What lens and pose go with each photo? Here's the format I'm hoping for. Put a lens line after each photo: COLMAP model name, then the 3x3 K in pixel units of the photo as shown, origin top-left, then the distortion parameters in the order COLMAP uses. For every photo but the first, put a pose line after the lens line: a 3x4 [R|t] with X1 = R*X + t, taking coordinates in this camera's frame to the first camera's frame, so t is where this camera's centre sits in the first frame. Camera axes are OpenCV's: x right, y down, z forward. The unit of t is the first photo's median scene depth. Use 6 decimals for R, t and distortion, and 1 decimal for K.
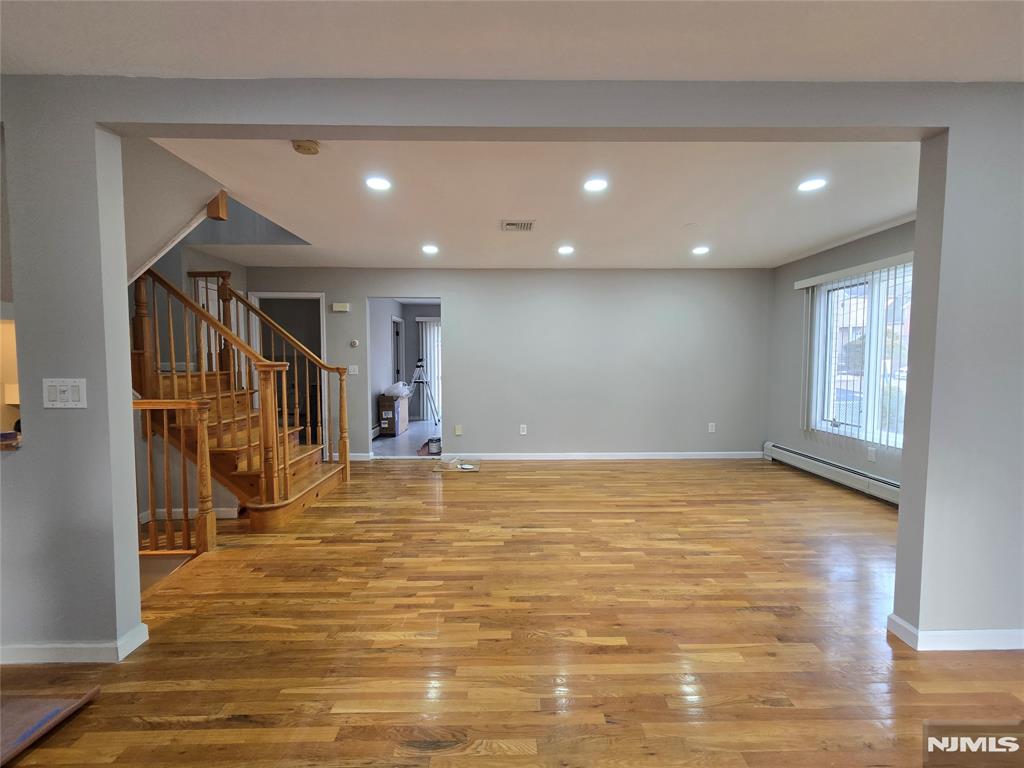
lens RADIAL K [[421.4, 0, 520.7], [0, 421.4, 381.4], [0, 0, 1]] dist [-0.001769, 0.000385]
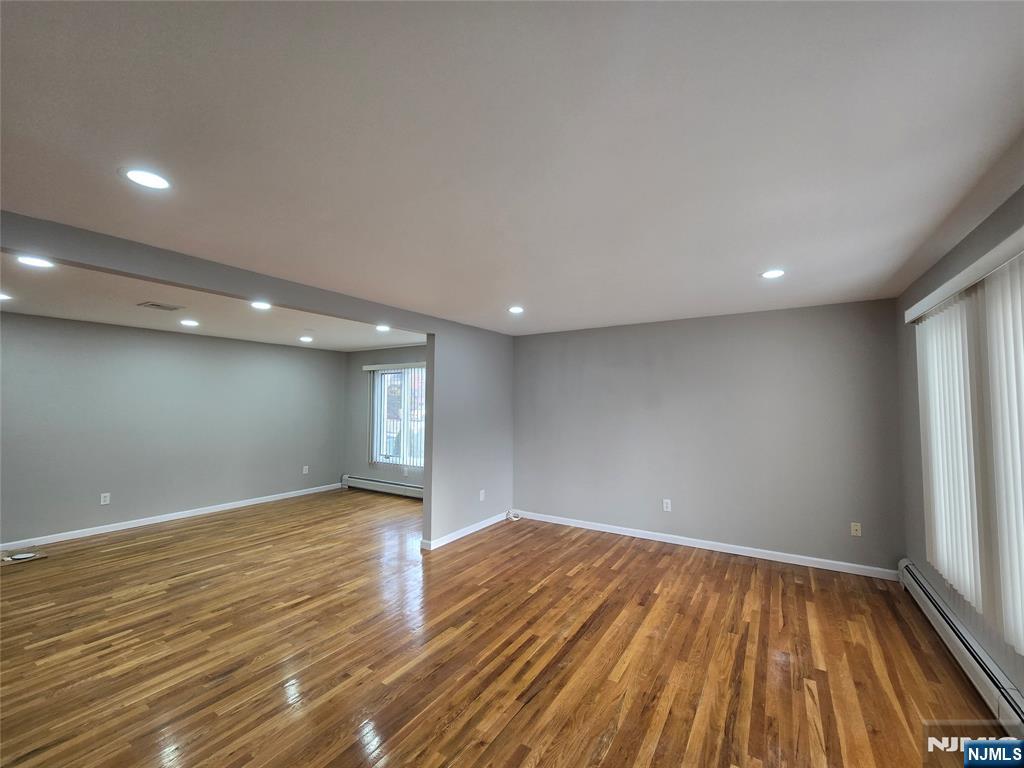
lens RADIAL K [[421.4, 0, 516.8], [0, 421.4, 382.5], [0, 0, 1]] dist [-0.001769, 0.000385]
pose [[0.552965, 0.042089, 0.832141, -0.467193], [0.037769, 0.996431, -0.075496, -0.059531], [-0.832348, 0.073176, 0.549401, -0.451013]]
